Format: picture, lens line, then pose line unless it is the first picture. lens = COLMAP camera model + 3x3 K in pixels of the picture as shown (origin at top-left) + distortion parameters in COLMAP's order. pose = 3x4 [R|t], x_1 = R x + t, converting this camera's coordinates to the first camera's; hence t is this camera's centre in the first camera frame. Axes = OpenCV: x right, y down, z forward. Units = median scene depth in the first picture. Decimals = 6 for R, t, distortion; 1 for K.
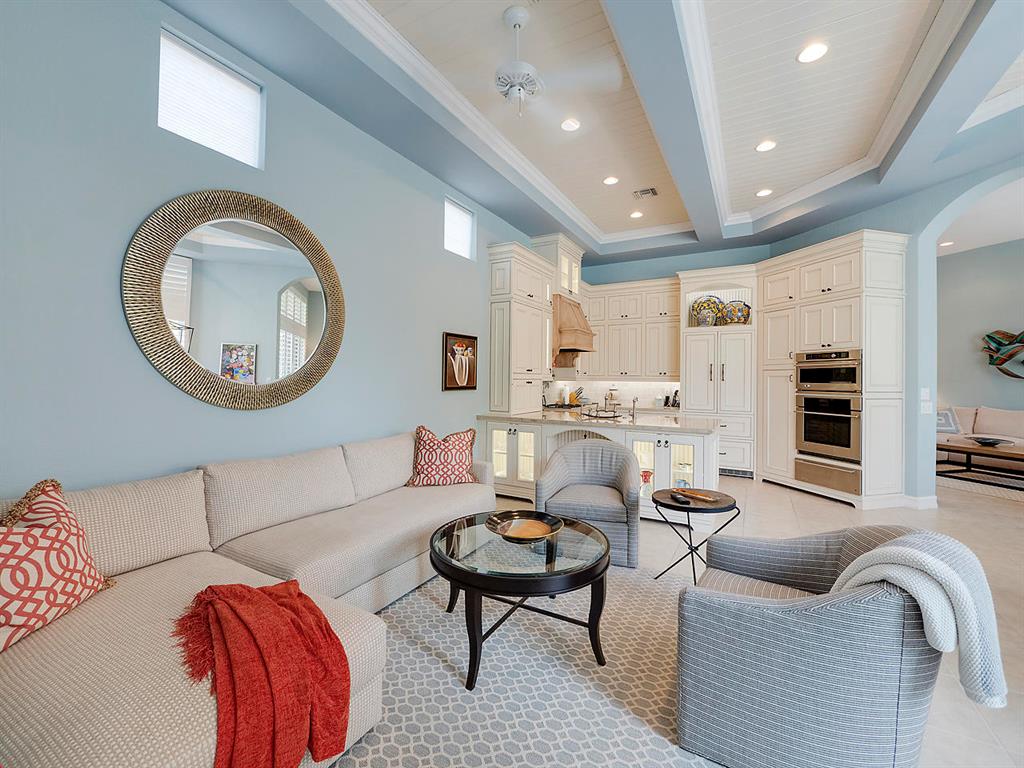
lens RADIAL K [[435.6, 0, 510.6], [0, 435.6, 378.8], [0, 0, 1]] dist [-0.004393, -0.000436]
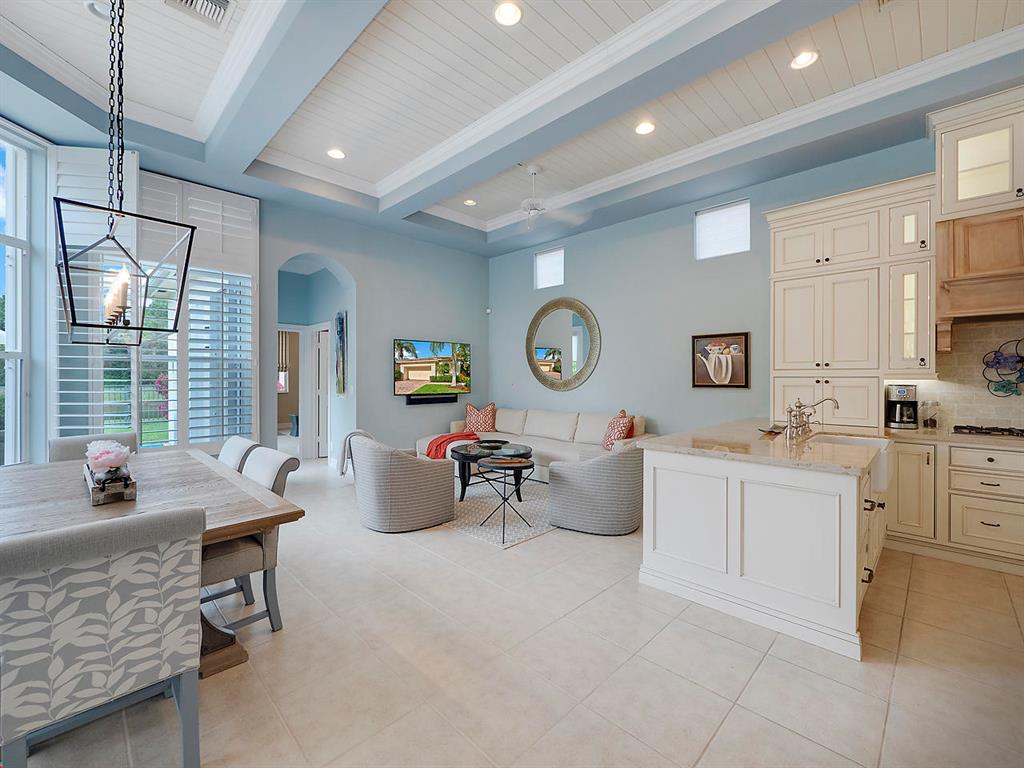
lens RADIAL K [[435.6, 0, 511.4], [0, 435.6, 379.5], [0, 0, 1]] dist [-0.004393, -0.000436]
pose [[-0.266012, -0.009887, -0.963919, 0.898697], [-0.008143, 0.999935, -0.008009, 0.015970], [0.963935, 0.005719, -0.266075, 0.721146]]
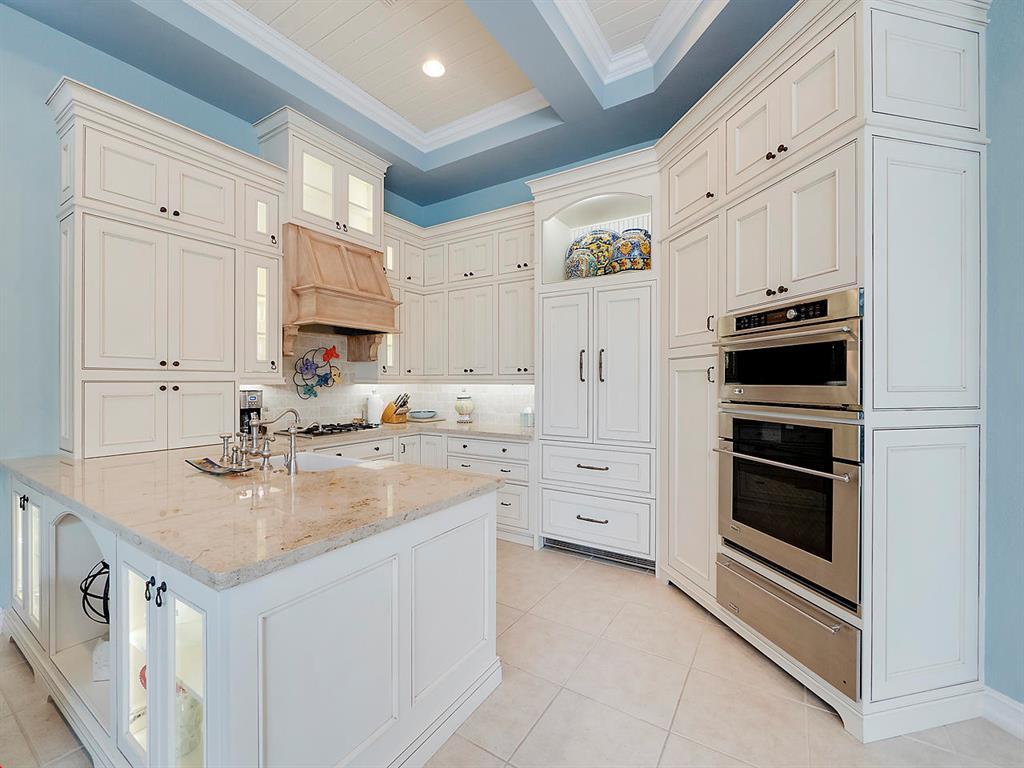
lens RADIAL K [[435.6, 0, 511.0], [0, 435.6, 385.9], [0, 0, 1]] dist [-0.004393, -0.000436]
pose [[0.998465, -0.007137, -0.054923, 0.471809], [0.007574, 0.999941, 0.007751, 0.005712], [0.054864, -0.008155, 0.998461, 0.548957]]
